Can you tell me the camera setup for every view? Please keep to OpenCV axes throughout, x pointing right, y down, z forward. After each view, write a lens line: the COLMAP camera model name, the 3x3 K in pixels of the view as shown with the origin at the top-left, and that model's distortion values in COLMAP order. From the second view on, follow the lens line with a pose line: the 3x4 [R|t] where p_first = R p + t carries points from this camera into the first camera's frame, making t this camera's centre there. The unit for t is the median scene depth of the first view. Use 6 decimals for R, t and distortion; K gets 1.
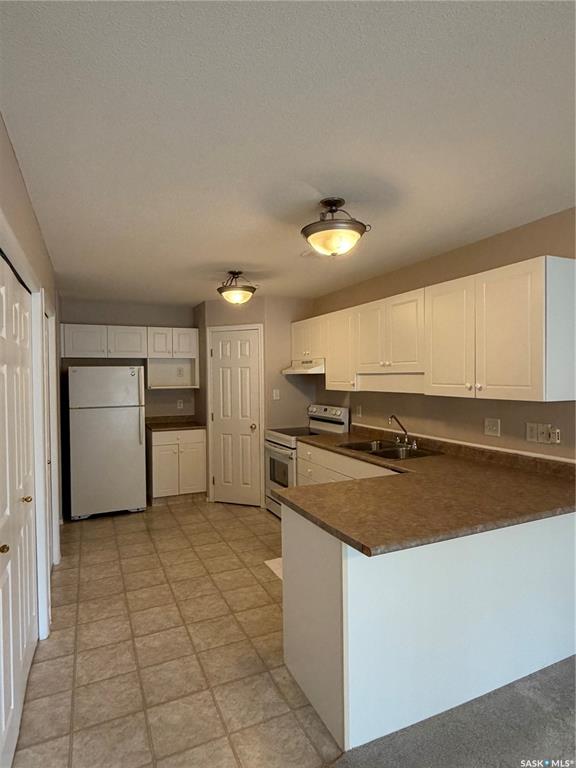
lens RADIAL K [[443.4, 0, 288.0], [0, 443.4, 384.1], [0, 0, 1]] dist [0.007427, 0.001444]
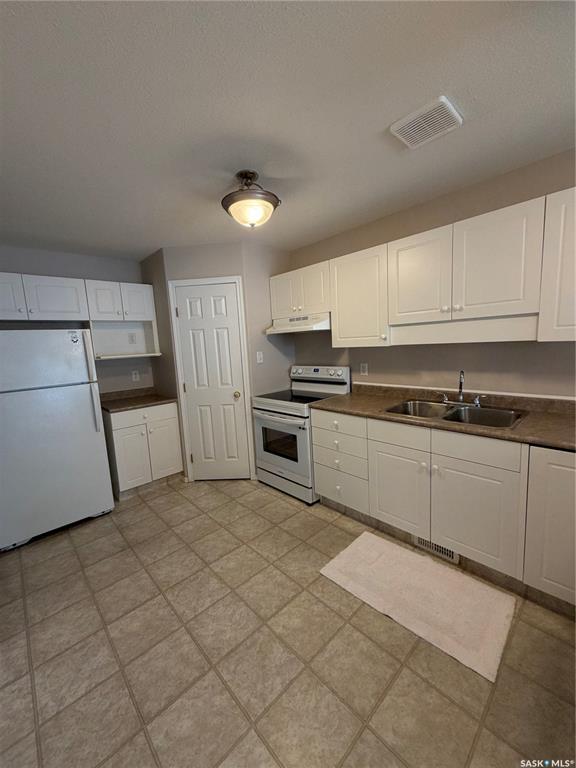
lens RADIAL K [[304.3, 0, 288.5], [0, 304.3, 384.6], [0, 0, 1]] dist [-0.003278, -0.000728]
pose [[0.944313, -0.085712, 0.317689, -0.203901], [0.050796, 0.991877, 0.116619, 0.010711], [-0.325104, -0.093988, 0.940996, 0.457920]]
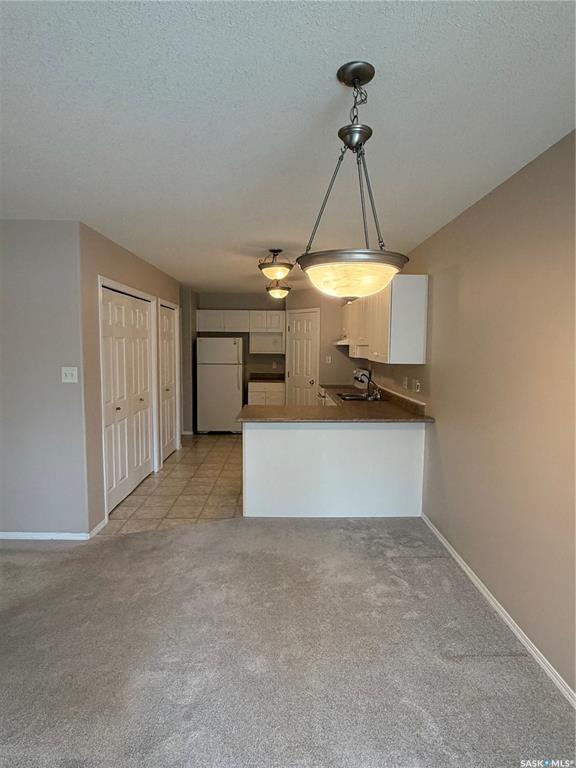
lens RADIAL K [[443.4, 0, 287.1], [0, 443.4, 381.0], [0, 0, 1]] dist [0.007427, 0.001444]
pose [[0.915401, 0.051434, -0.399243, 0.477899], [-0.027502, 0.997477, 0.065446, 0.003384], [0.401602, -0.048929, 0.914506, -0.360208]]
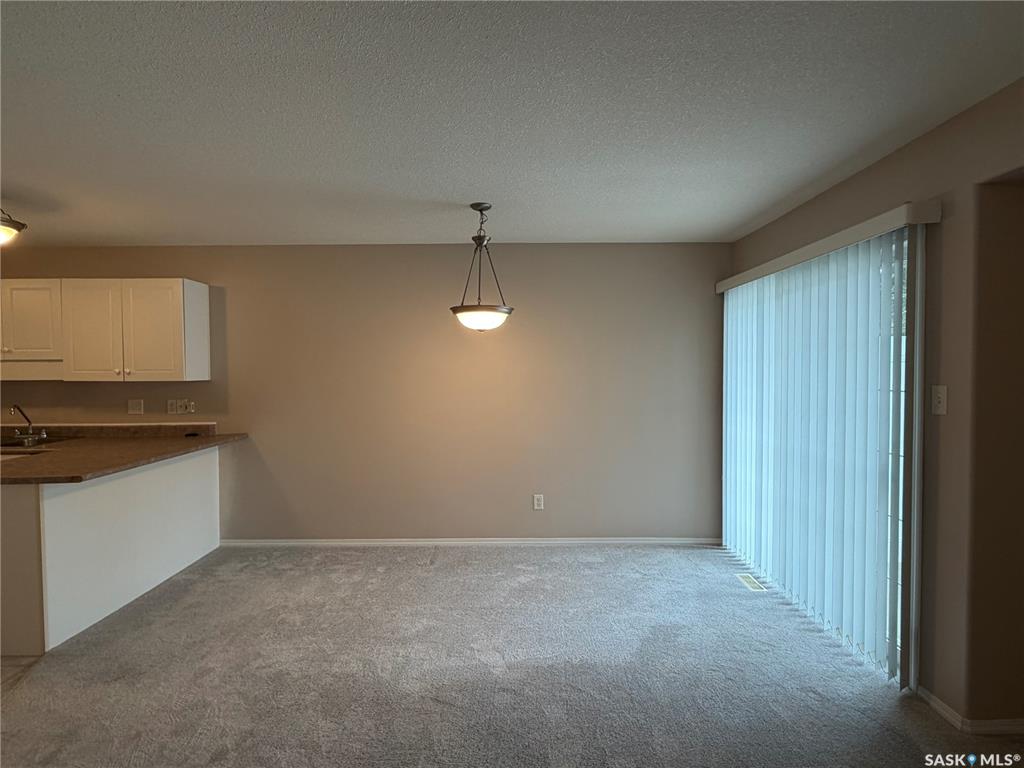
lens RADIAL K [[521.0, 0, 514.1], [0, 521.0, 384.8], [0, 0, 1]] dist [-0.003898, 0.001433]
pose [[0.412371, -0.017853, 0.910841, -0.269144], [0.018690, 0.999763, 0.011134, 0.028378], [-0.910824, 0.012432, 0.412607, -0.343896]]
